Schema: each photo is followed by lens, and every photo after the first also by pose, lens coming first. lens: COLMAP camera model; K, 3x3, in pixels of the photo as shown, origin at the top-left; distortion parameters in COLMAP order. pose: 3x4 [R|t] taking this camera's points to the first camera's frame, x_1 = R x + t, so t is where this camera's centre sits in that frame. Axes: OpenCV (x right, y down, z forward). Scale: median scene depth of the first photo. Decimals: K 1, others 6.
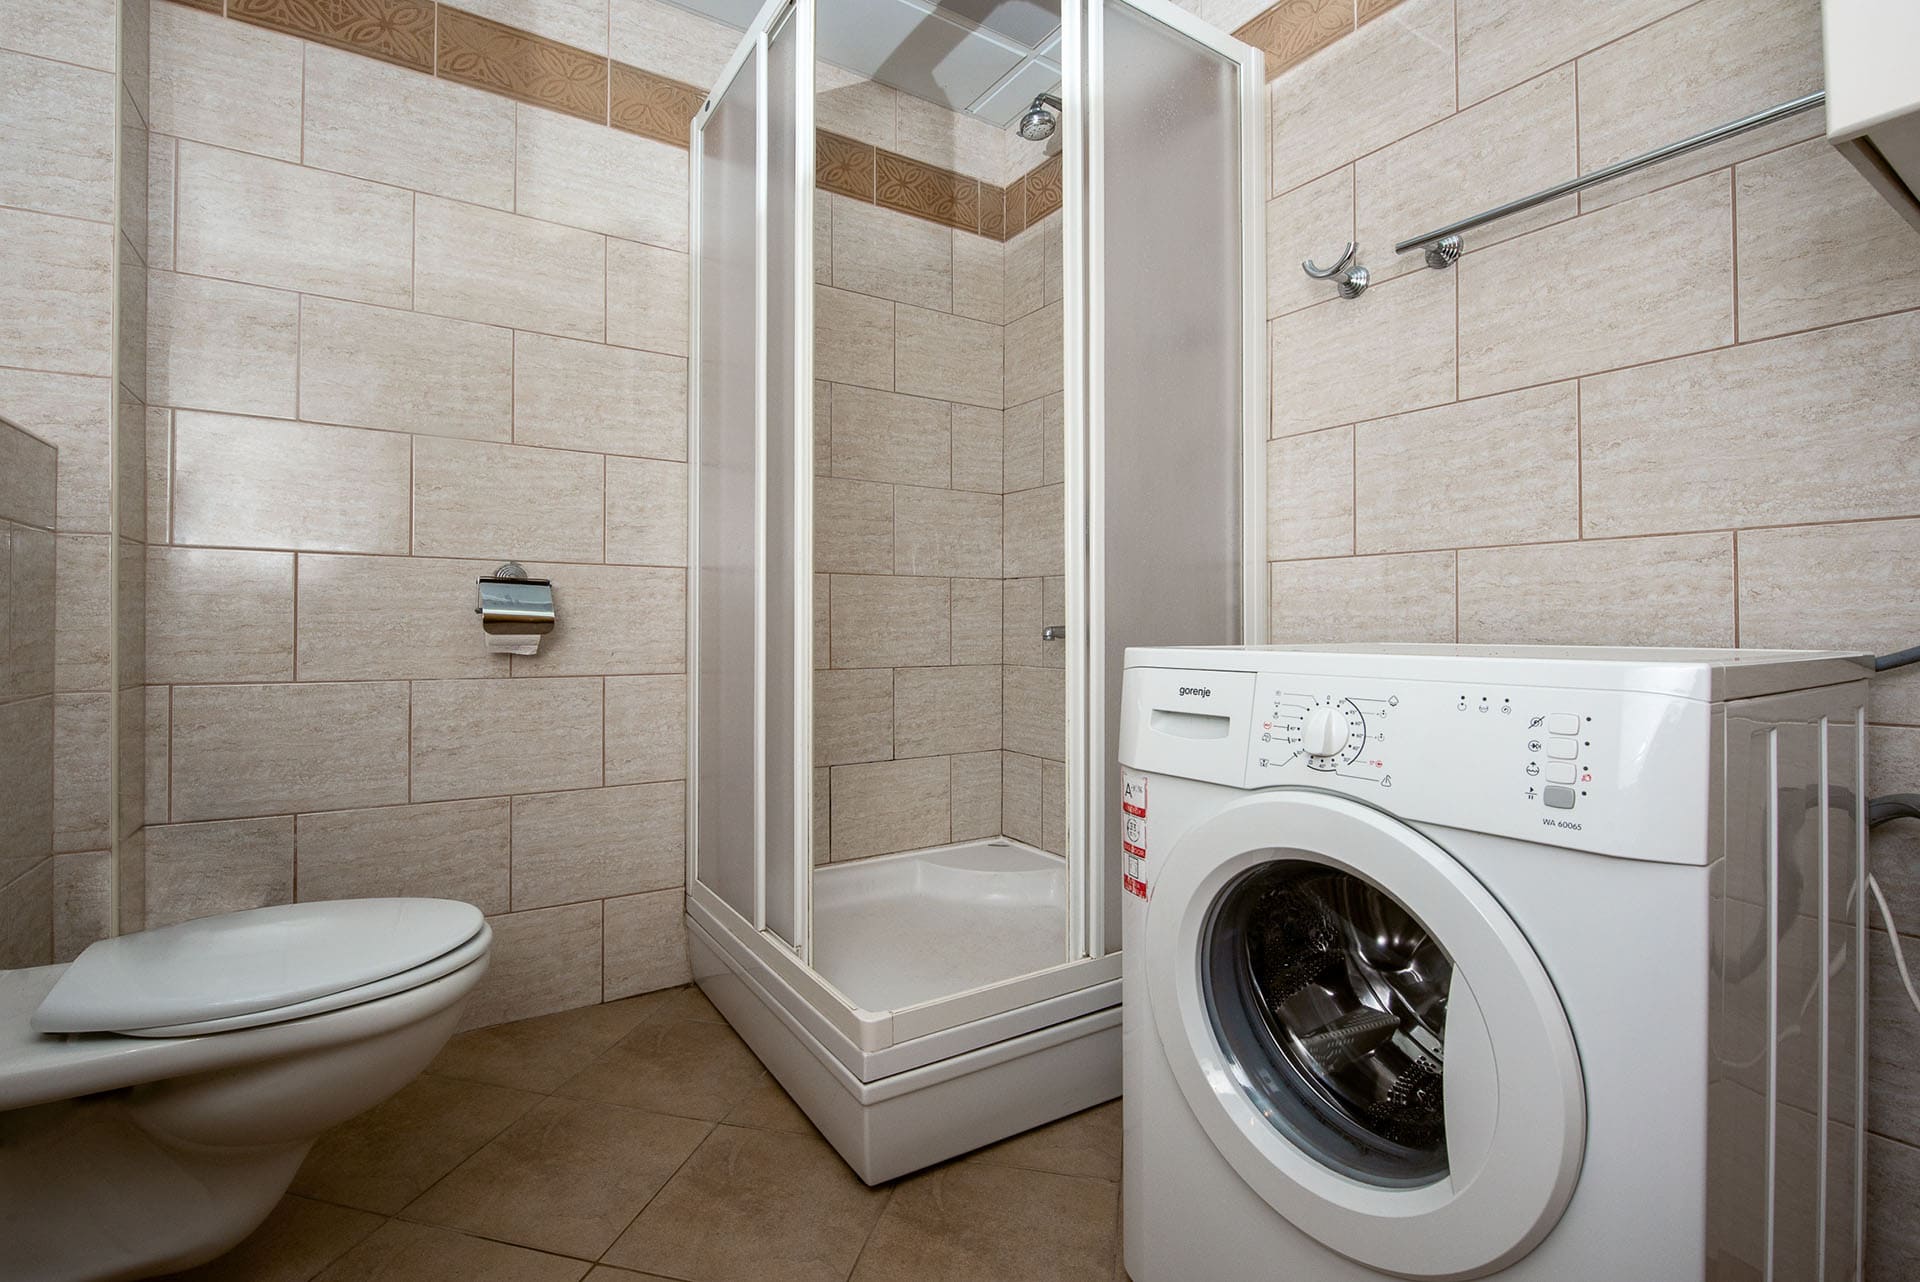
lens RADIAL K [[827.6, 0, 958.5], [0, 827.6, 627.1], [0, 0, 1]] dist [-0.001511, -0.005604]
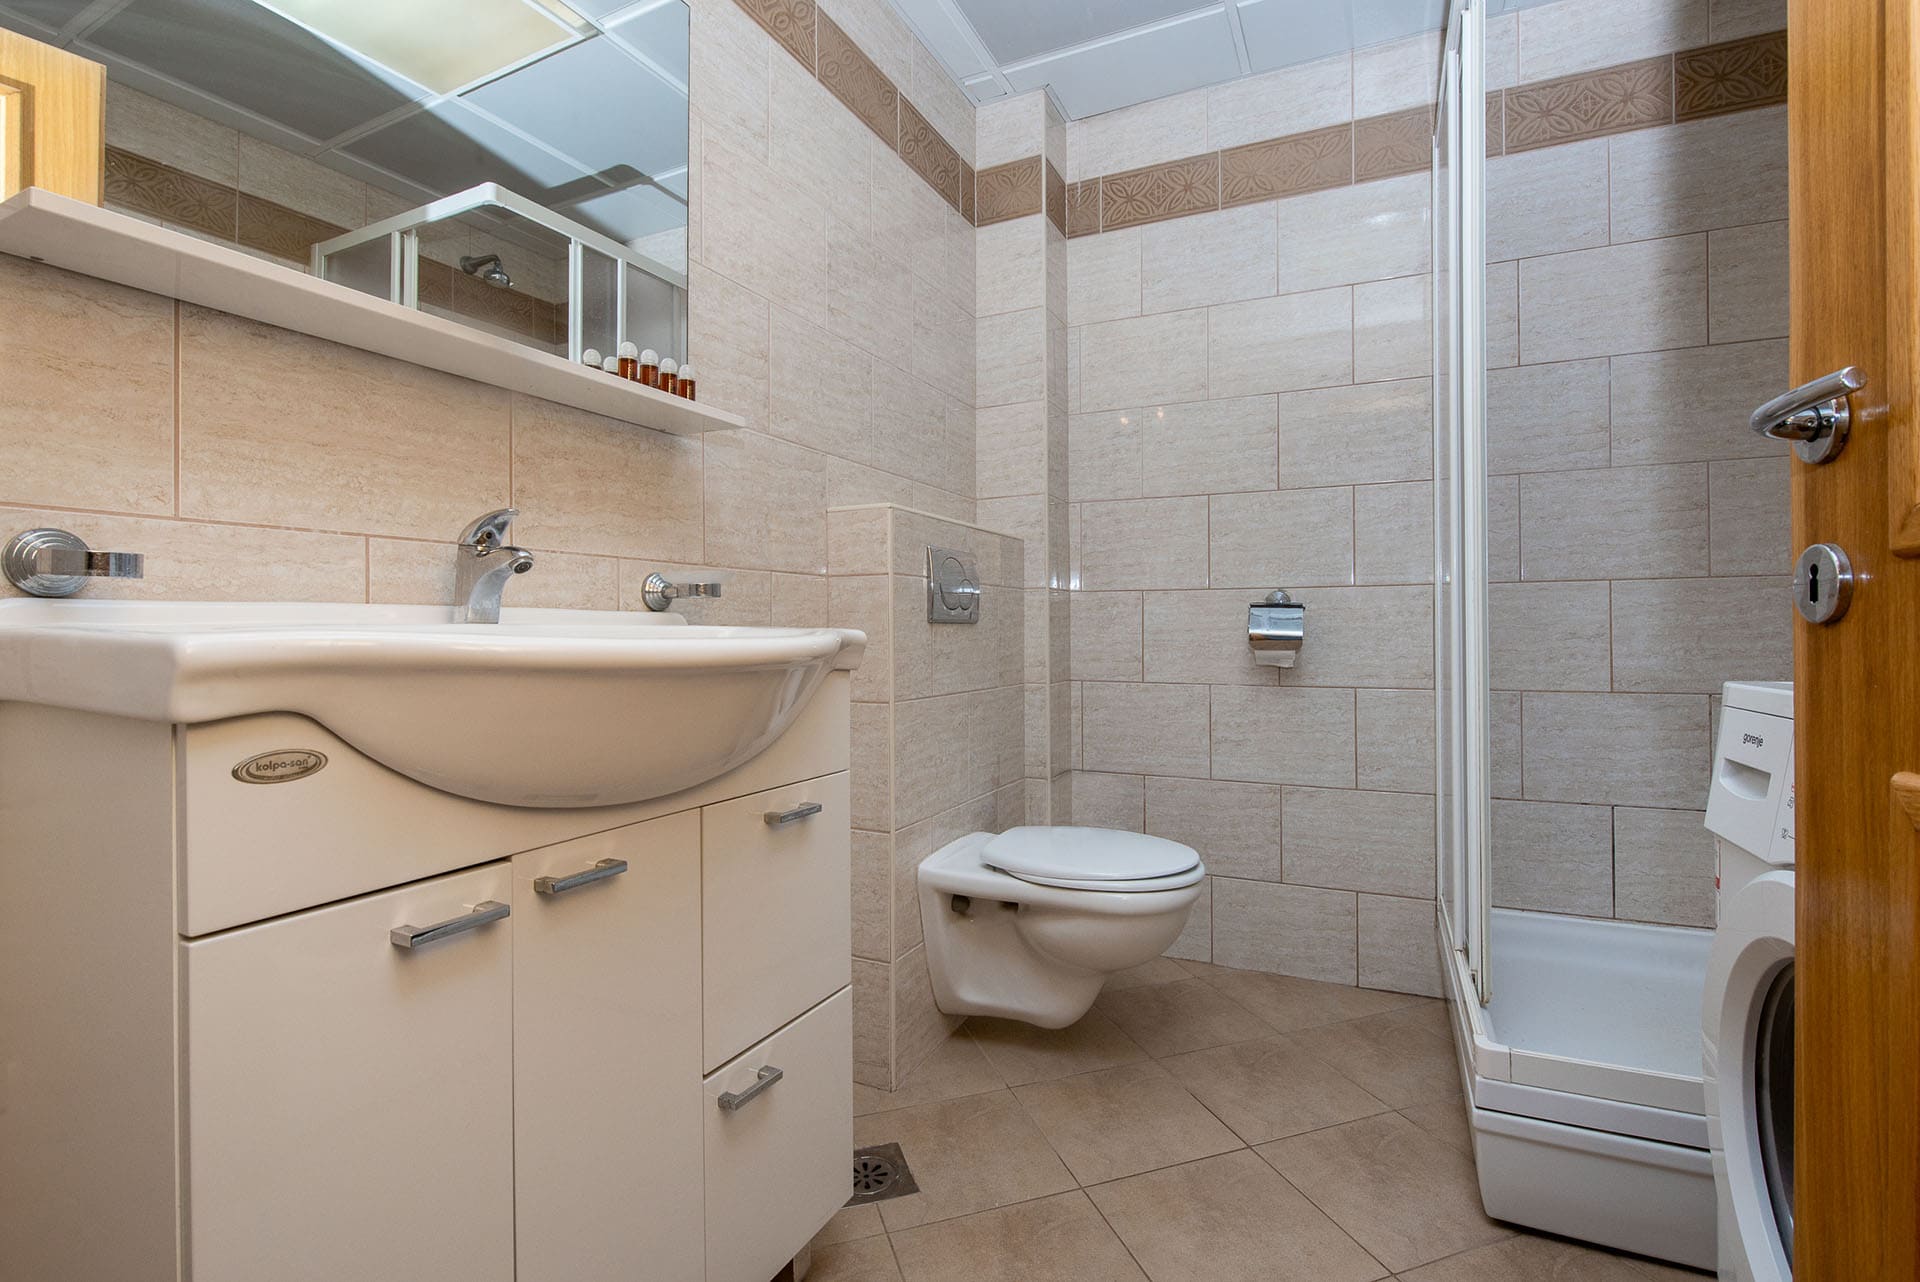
lens RADIAL K [[870.9, 0, 960.0], [0, 870.9, 641.0], [0, 0, 1]] dist [0.000246, -0.000032]
pose [[0.522823, -0.000462, -0.852441, 0.295556], [0.008451, 0.999954, 0.004641, -0.013706], [0.852399, -0.009631, 0.522803, -0.050363]]
